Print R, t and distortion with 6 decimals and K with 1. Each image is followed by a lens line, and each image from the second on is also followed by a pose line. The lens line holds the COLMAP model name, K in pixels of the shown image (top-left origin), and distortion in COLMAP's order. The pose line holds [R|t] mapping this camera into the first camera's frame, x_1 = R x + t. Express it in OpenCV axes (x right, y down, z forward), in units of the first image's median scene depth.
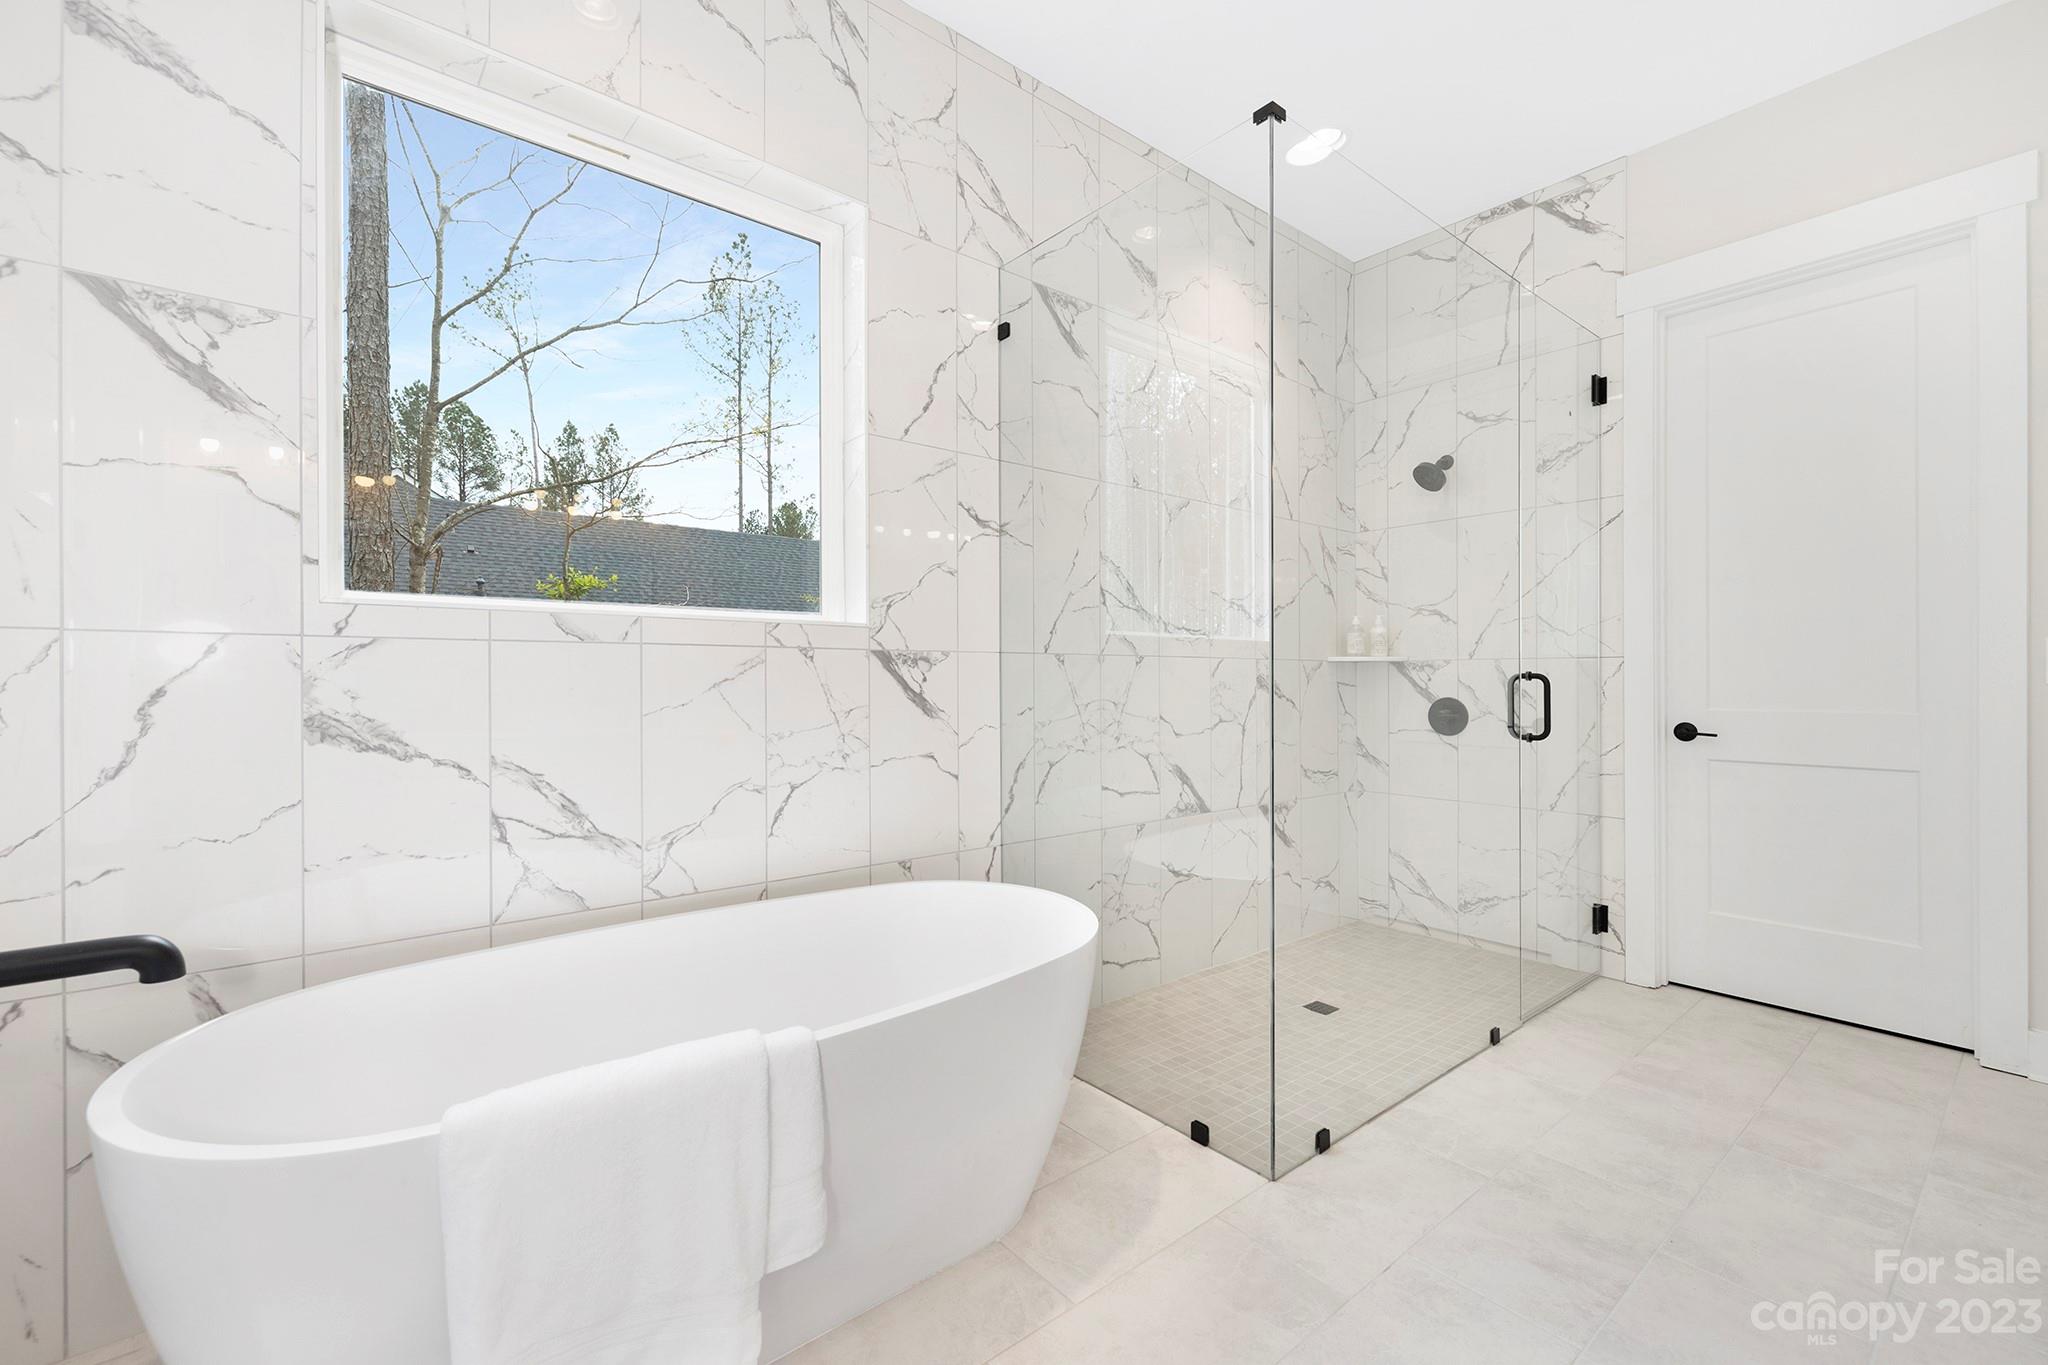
lens RADIAL K [[876.0, 0, 1009.2], [0, 876.0, 668.6], [0, 0, 1]] dist [0.013612, 0.000028]
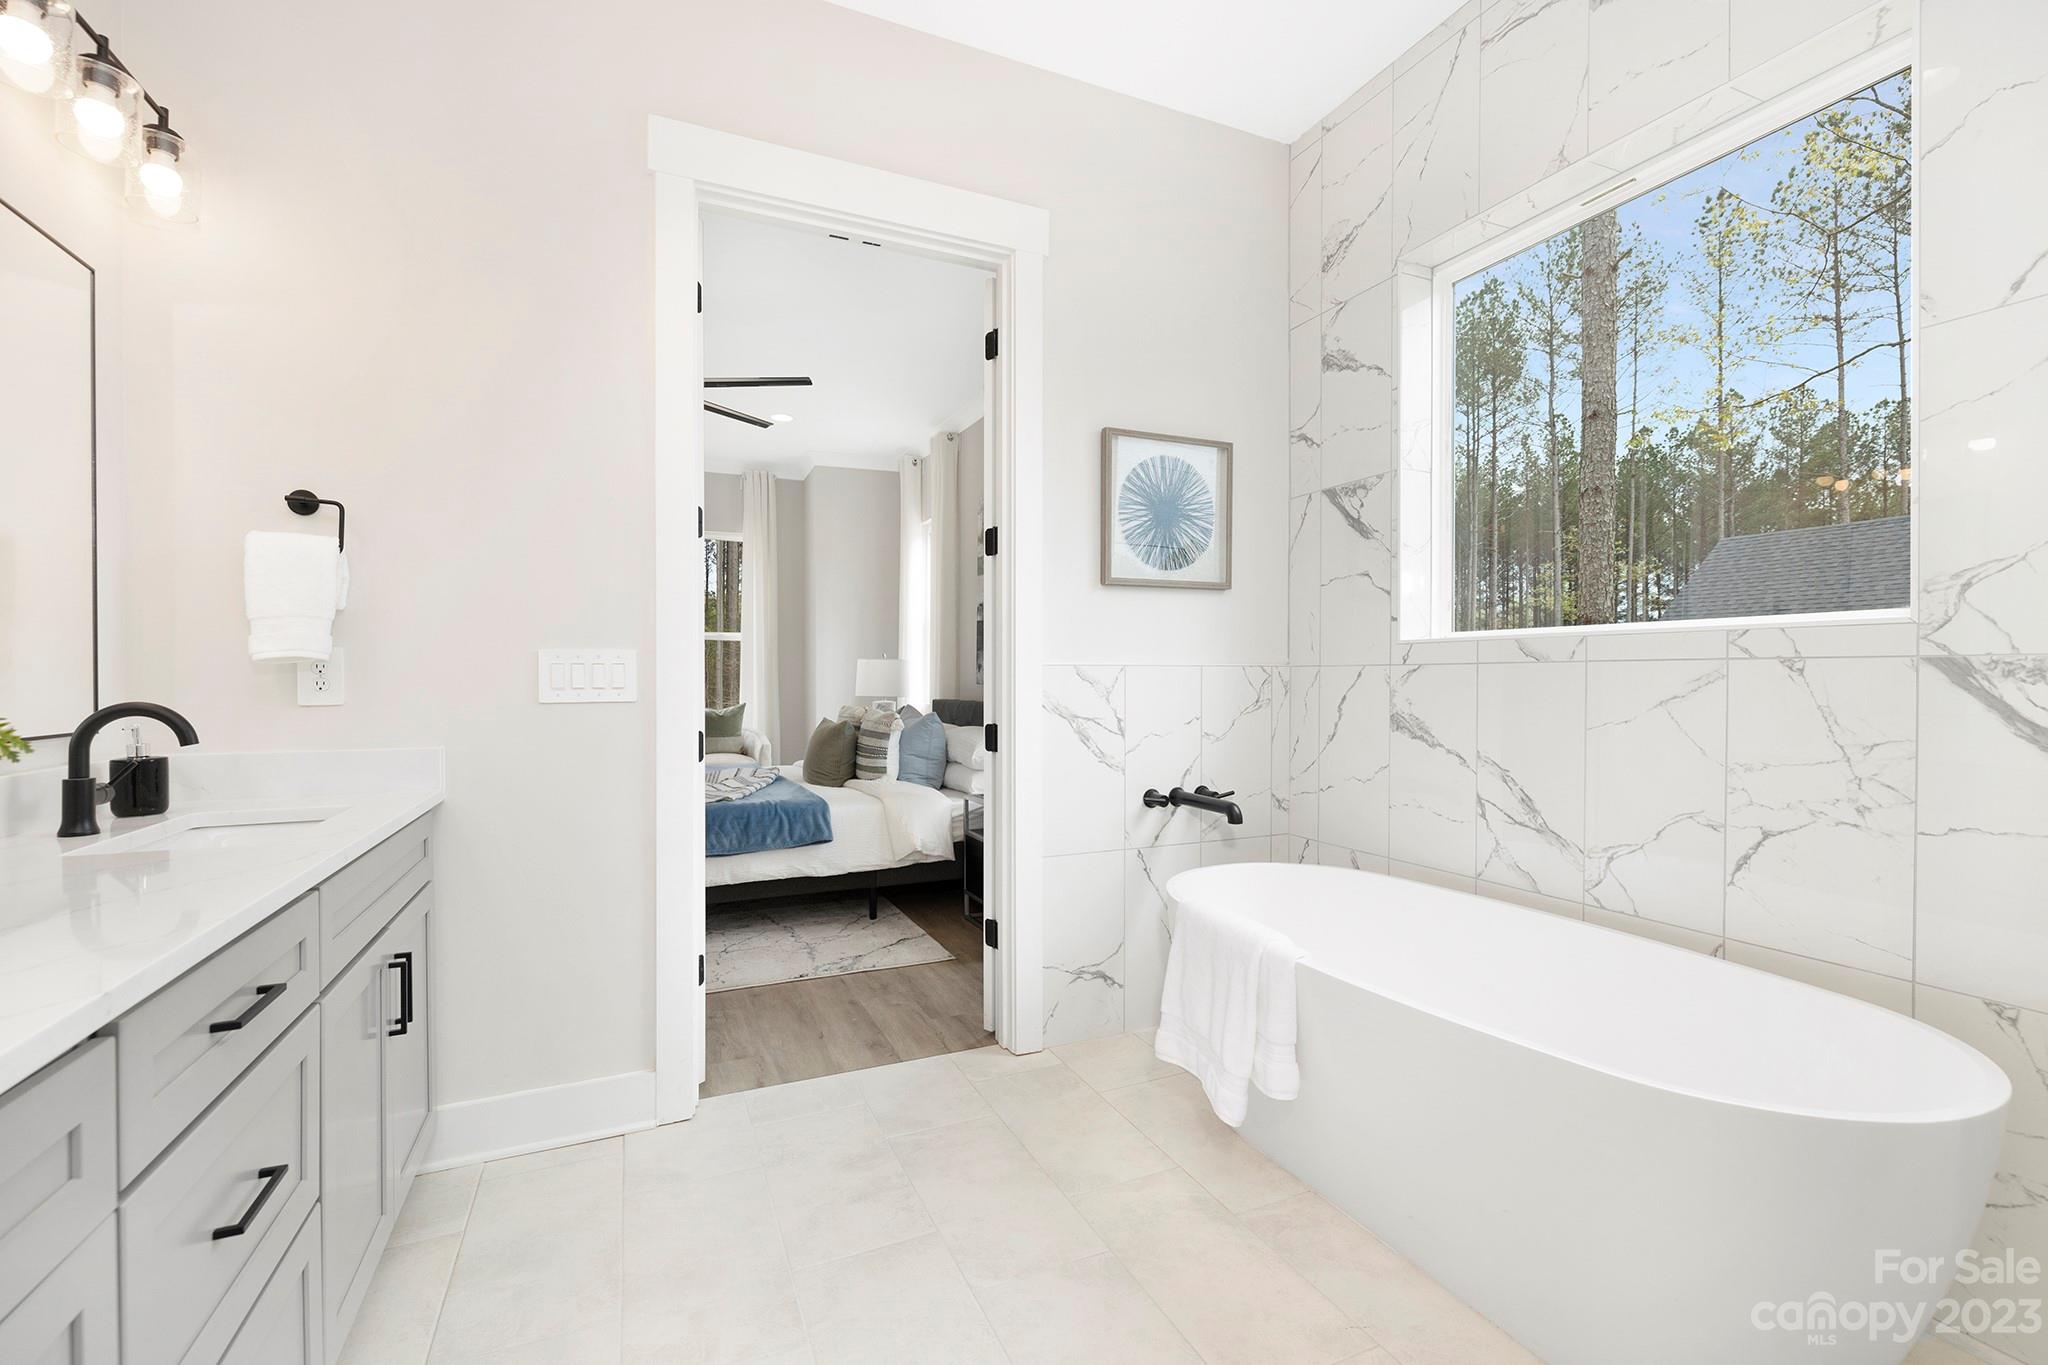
lens RADIAL K [[876.0, 0, 1020.0], [0, 876.0, 695.0], [0, 0, 1]] dist [0.013612, 0.000028]
pose [[-0.251849, 0.010812, -0.967706, 0.725180], [-0.001480, 0.999932, 0.011557, 0.000802], [0.967765, 0.004343, -0.251816, 0.563031]]
